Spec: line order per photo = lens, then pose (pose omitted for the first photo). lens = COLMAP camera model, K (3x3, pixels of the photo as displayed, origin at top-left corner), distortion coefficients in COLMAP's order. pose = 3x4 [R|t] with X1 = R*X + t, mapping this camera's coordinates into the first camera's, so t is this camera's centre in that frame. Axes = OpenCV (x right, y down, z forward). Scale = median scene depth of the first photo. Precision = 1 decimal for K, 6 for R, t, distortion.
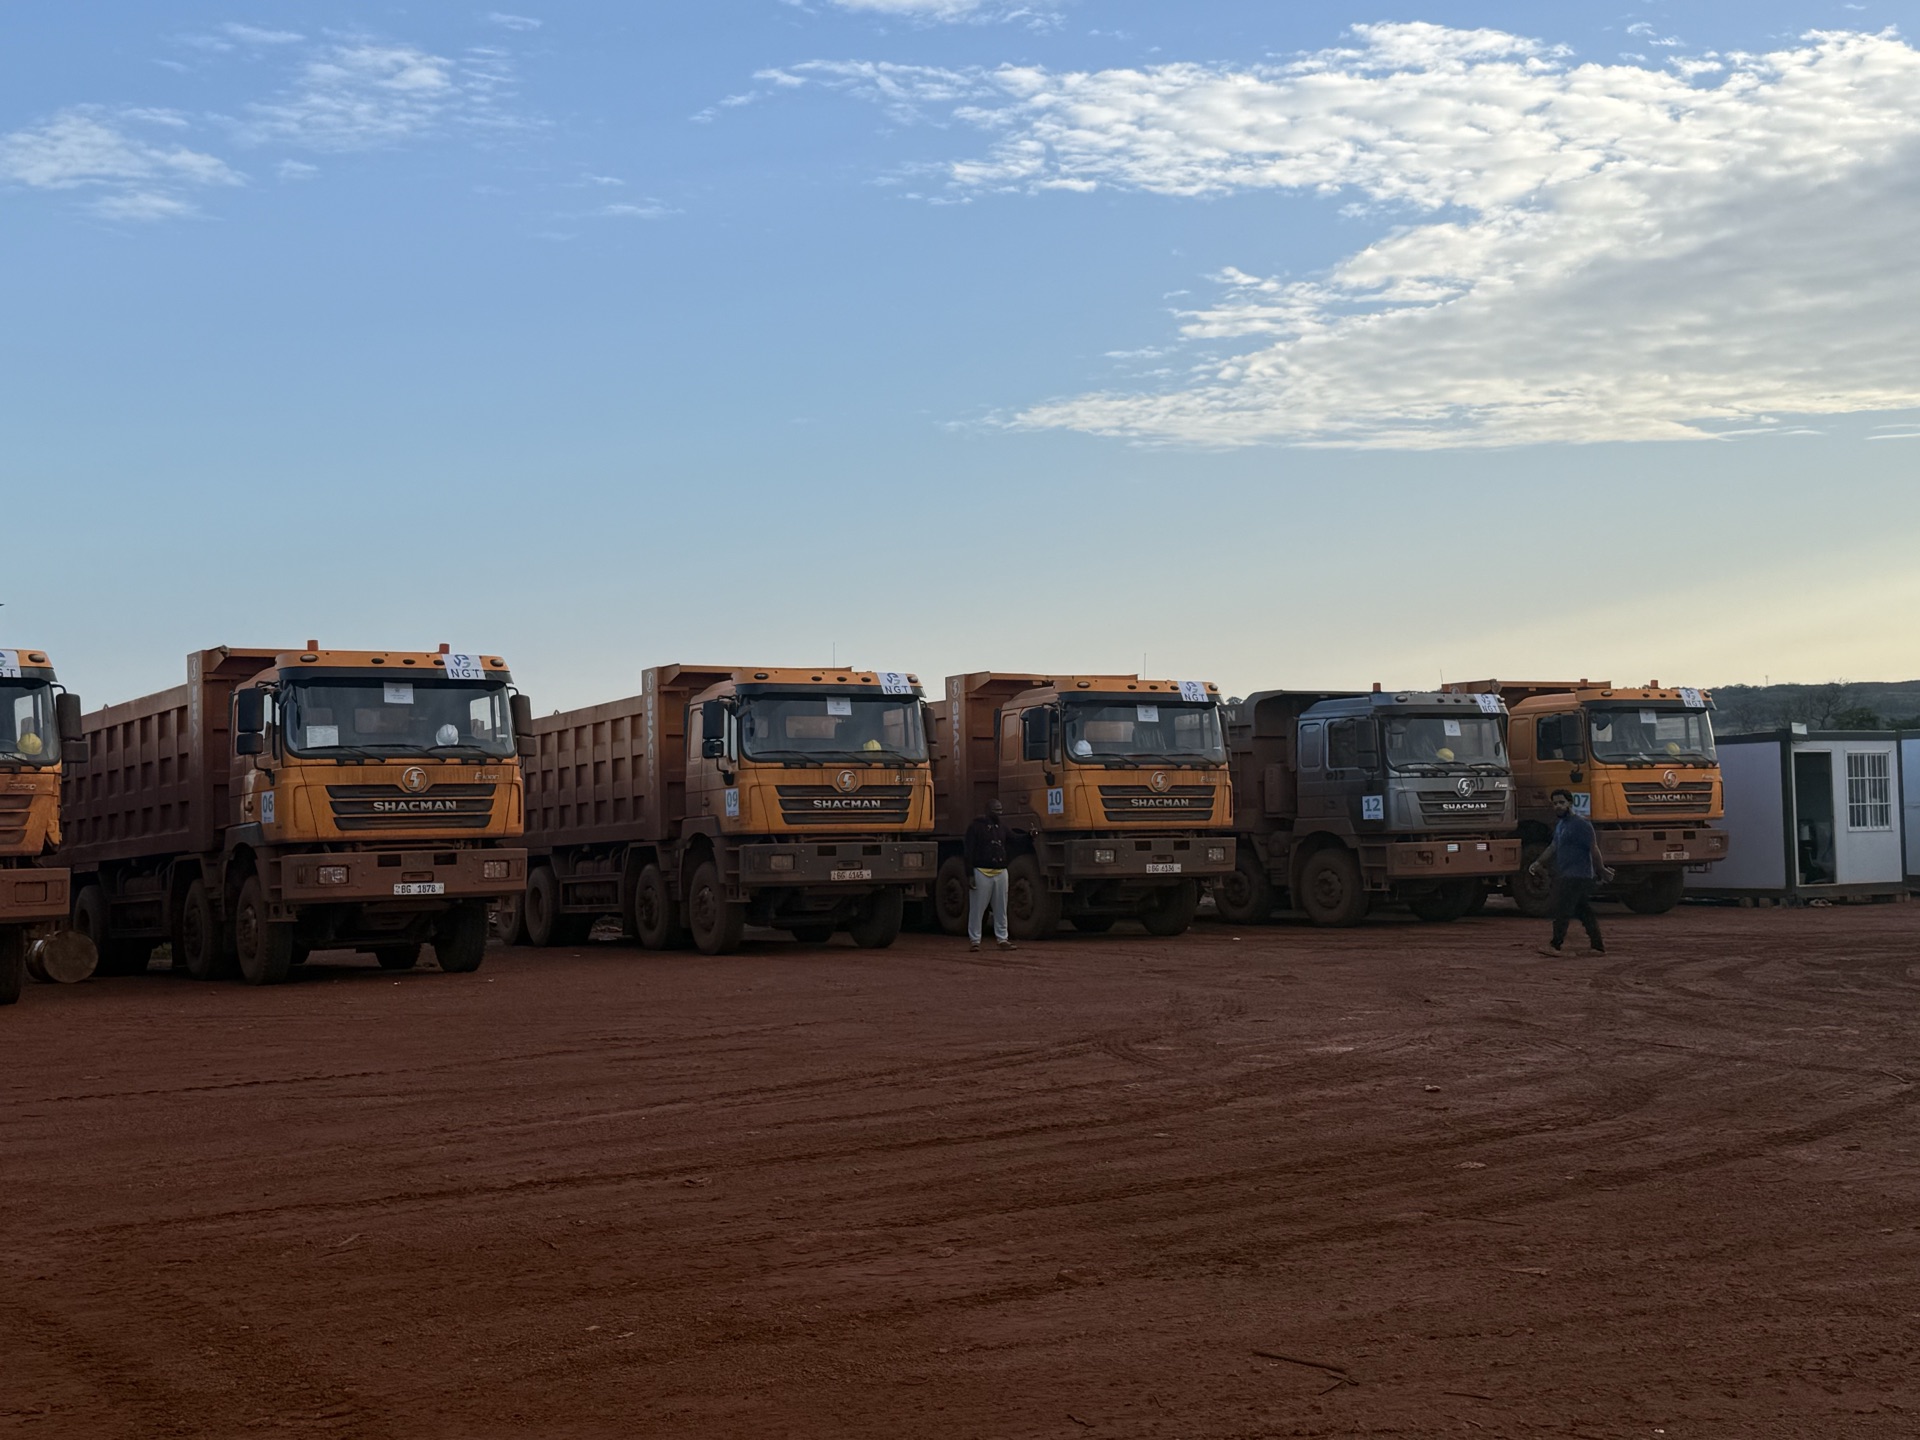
lens RADIAL K [[2421.6, 0, 960.0], [0, 2421.6, 720.0], [0, 0, 1]] dist [0.216278, -0.479417]
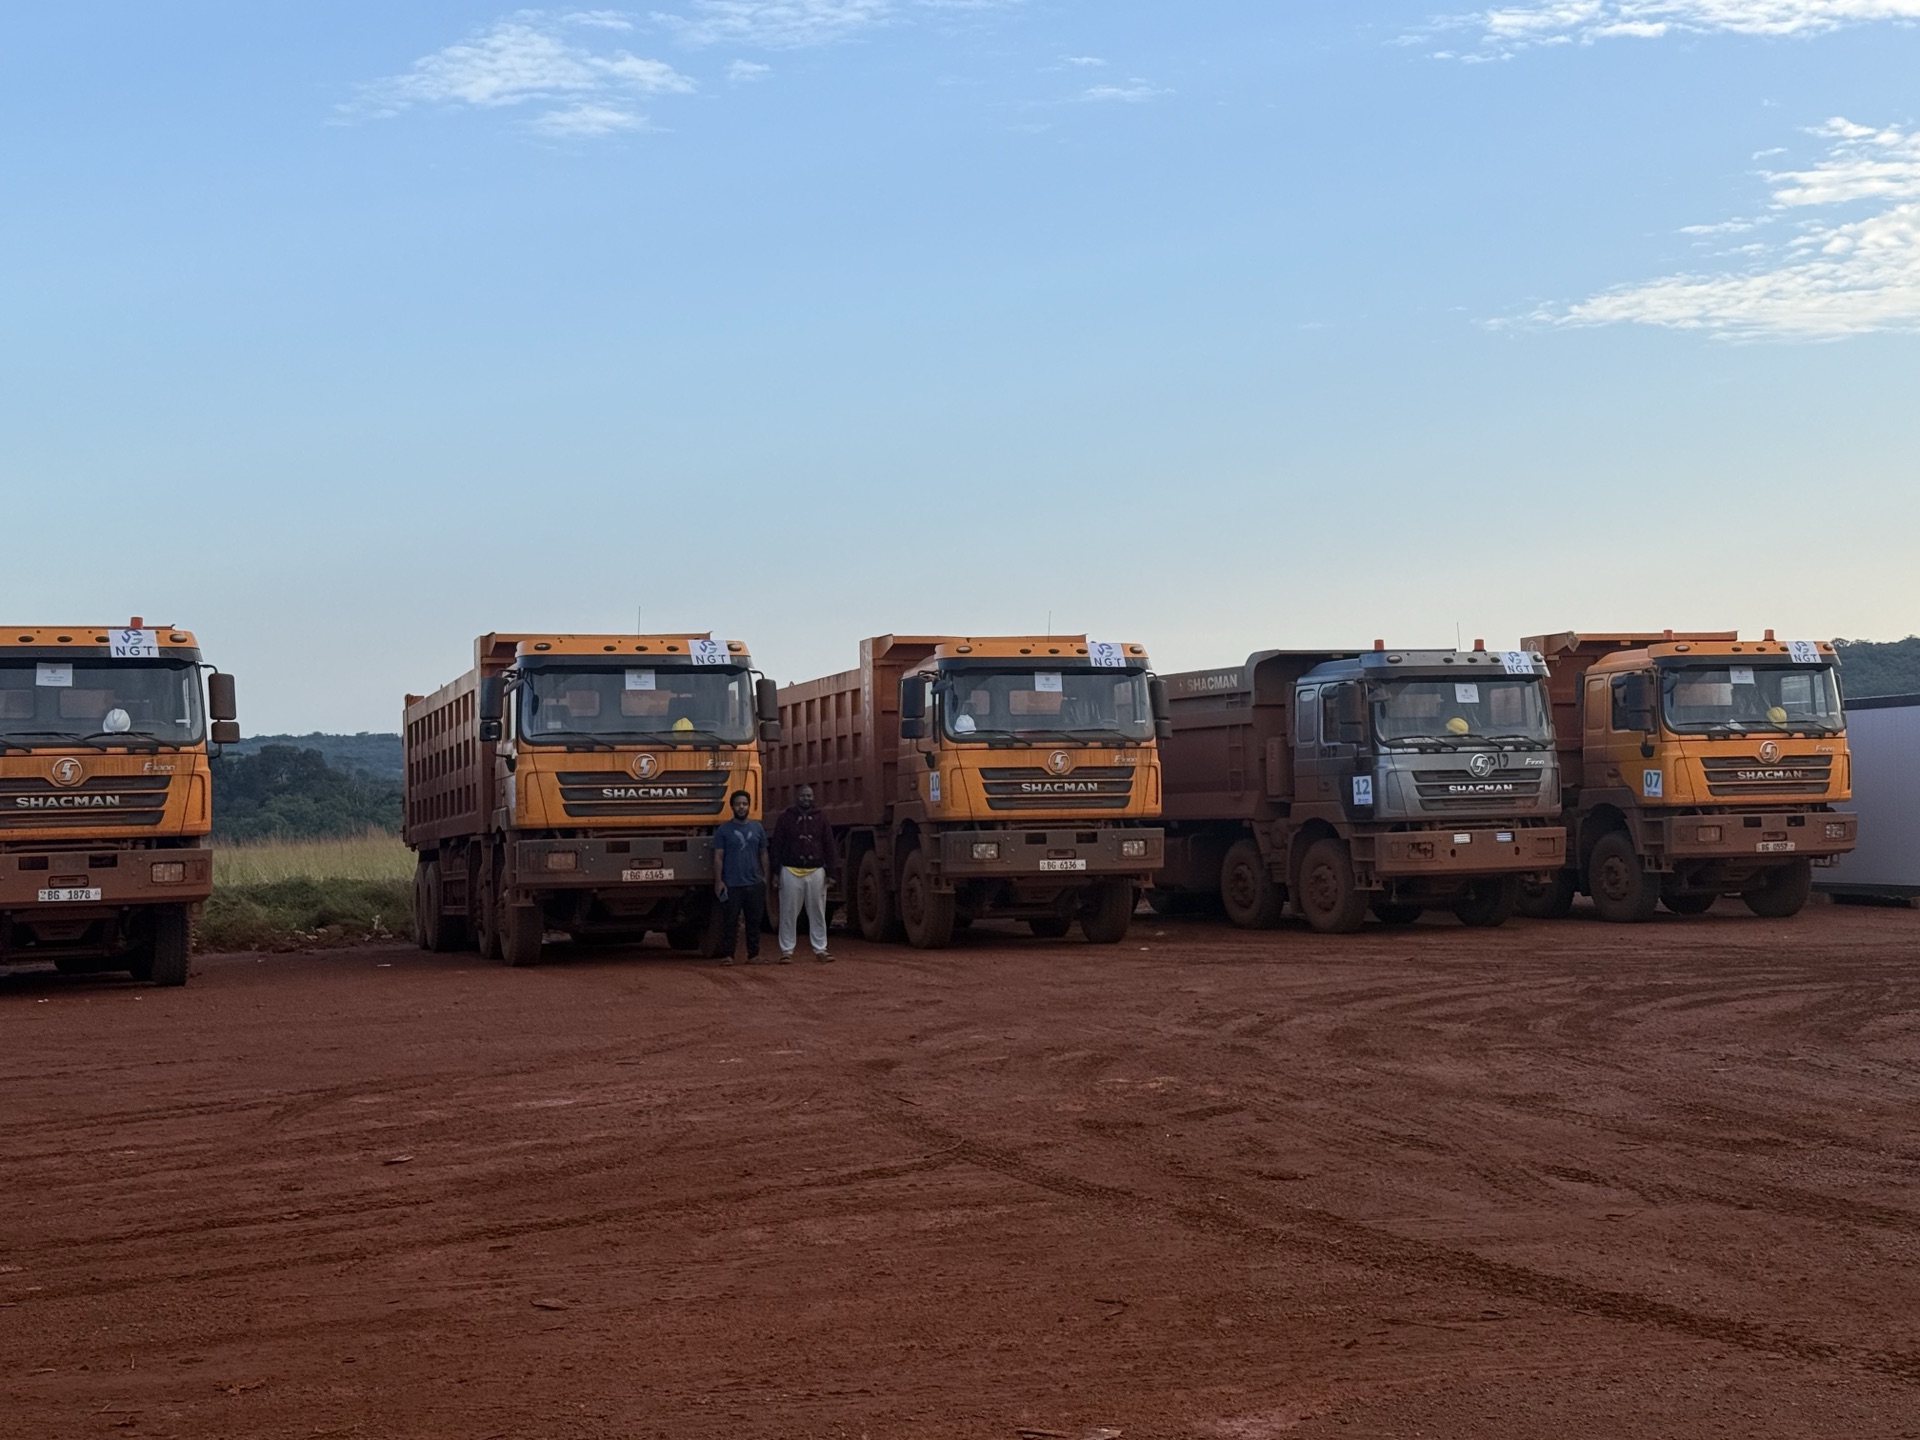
lens RADIAL K [[2802.9, 0, 960.0], [0, 2802.9, 720.0], [0, 0, 1]] dist [0.180691, -0.018225]
pose [[0.982936, -0.007939, -0.183775, 0.227911], [0.011445, 0.999772, 0.018025, -0.007418], [0.183590, -0.019821, 0.982803, 0.034369]]
